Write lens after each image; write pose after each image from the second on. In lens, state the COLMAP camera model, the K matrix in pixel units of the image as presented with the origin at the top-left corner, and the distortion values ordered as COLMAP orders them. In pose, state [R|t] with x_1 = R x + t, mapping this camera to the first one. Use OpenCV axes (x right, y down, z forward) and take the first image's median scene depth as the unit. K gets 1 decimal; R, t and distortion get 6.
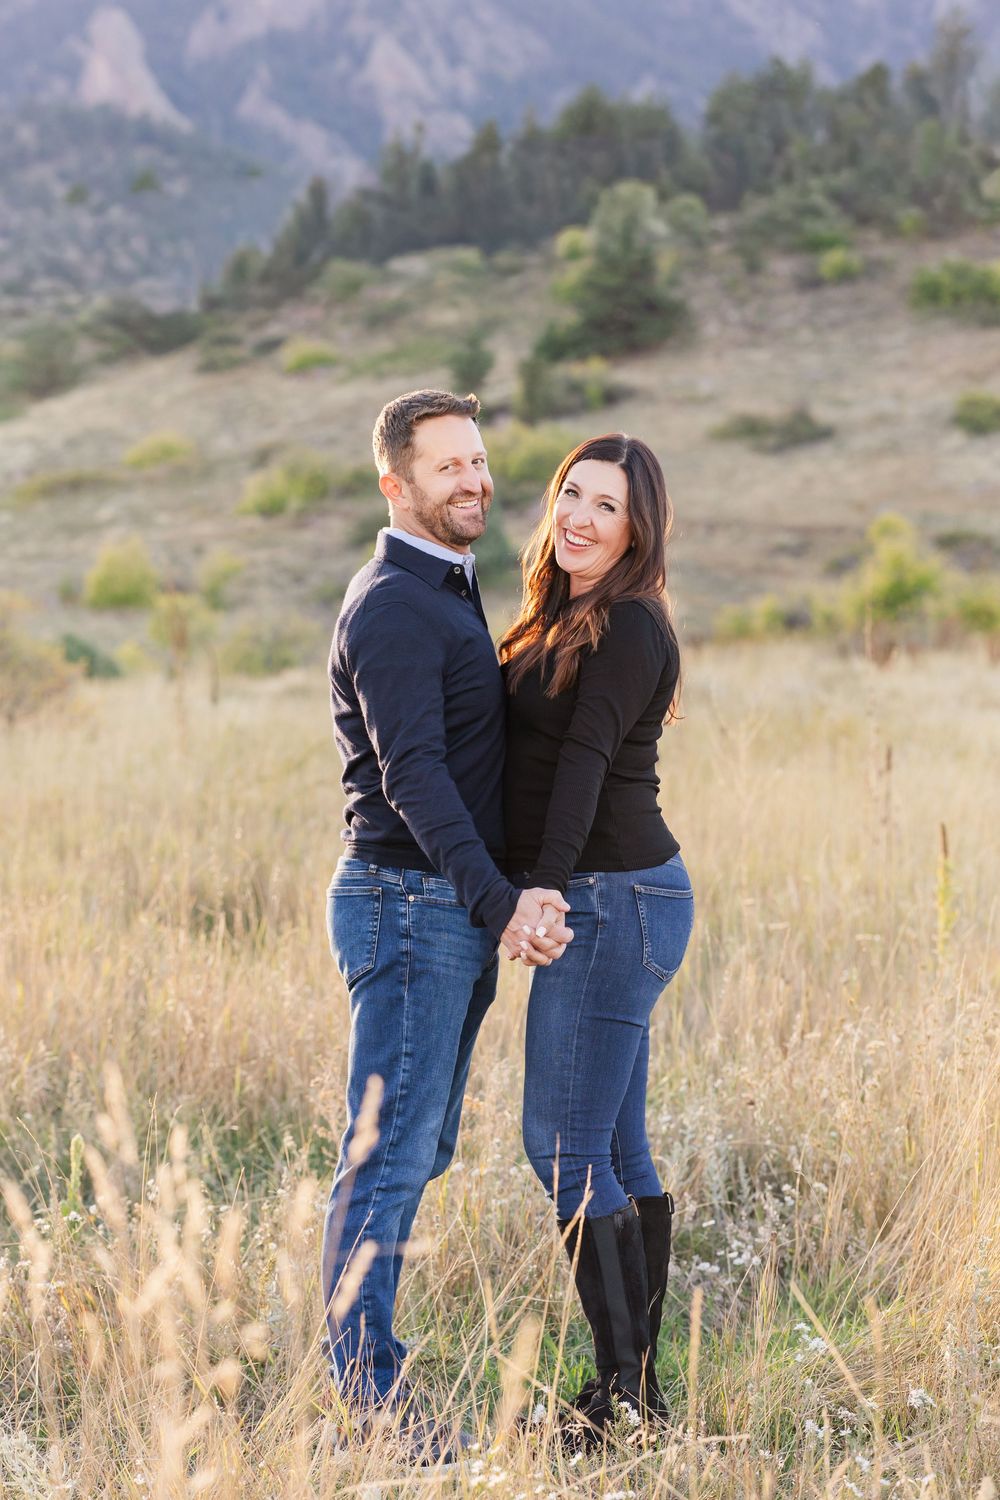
lens RADIAL K [[3545.0, 0, 500.0], [0, 3545.0, 750.0], [0, 0, 1]] dist [0.009764, -0.692683]
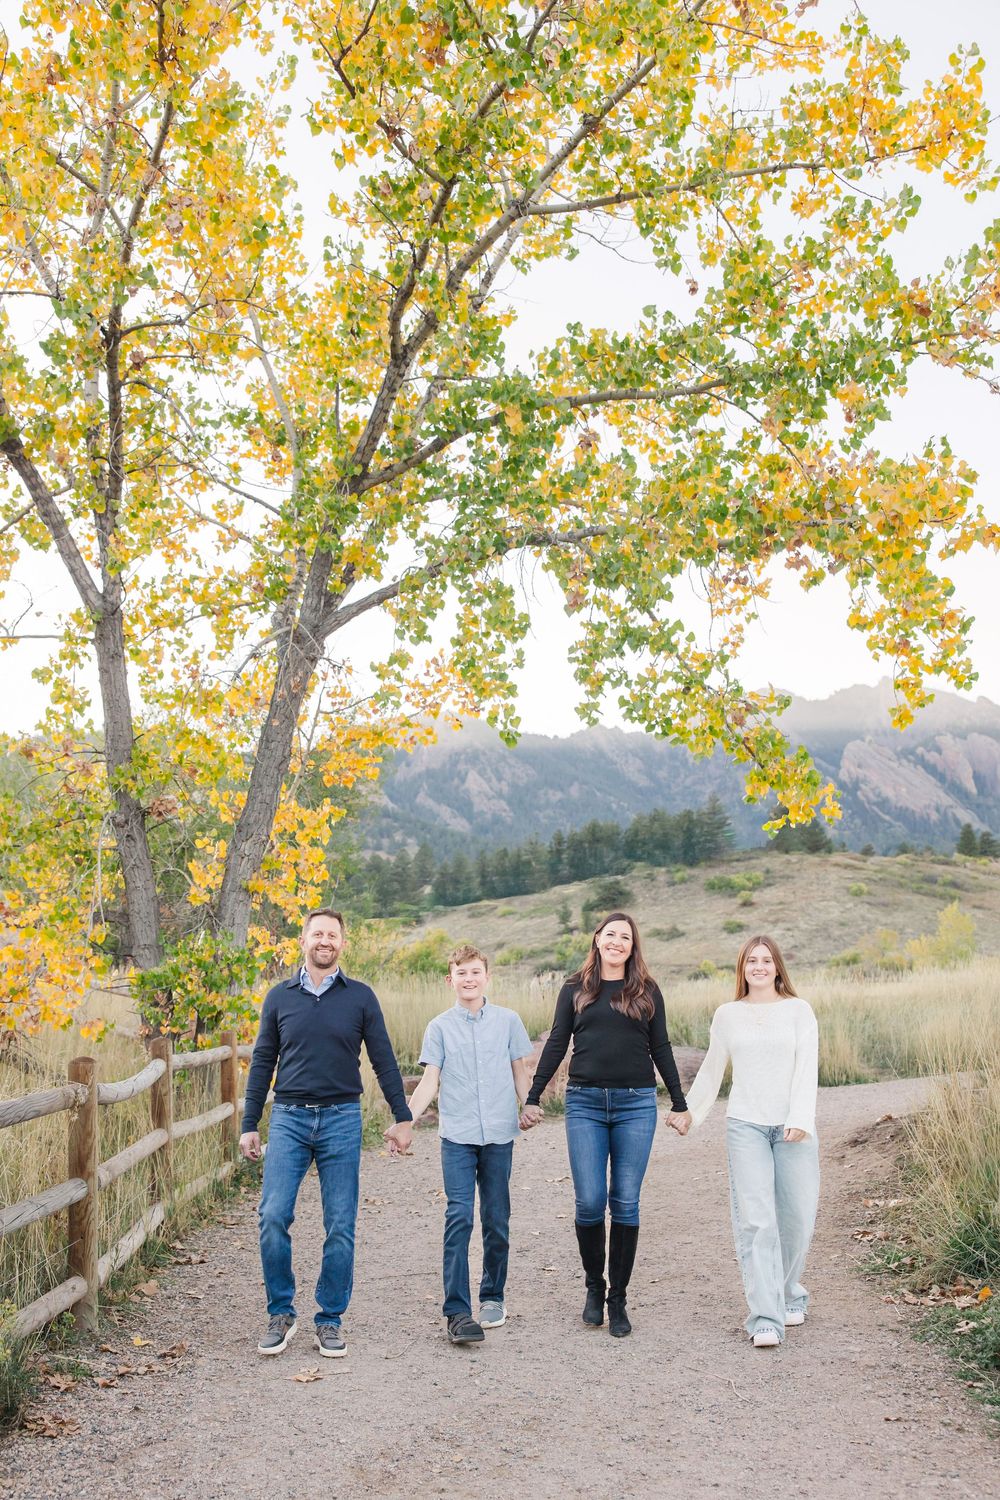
lens RADIAL K [[1576.0, 0, 495.0], [0, 1576.0, 791.6], [0, 0, 1]] dist [-0.004867, 0.009503]
pose [[0.999634, -0.026434, 0.005780, -0.074627], [0.027032, 0.985085, -0.169933, 0.017807], [-0.001202, 0.170027, 0.985439, -0.372817]]
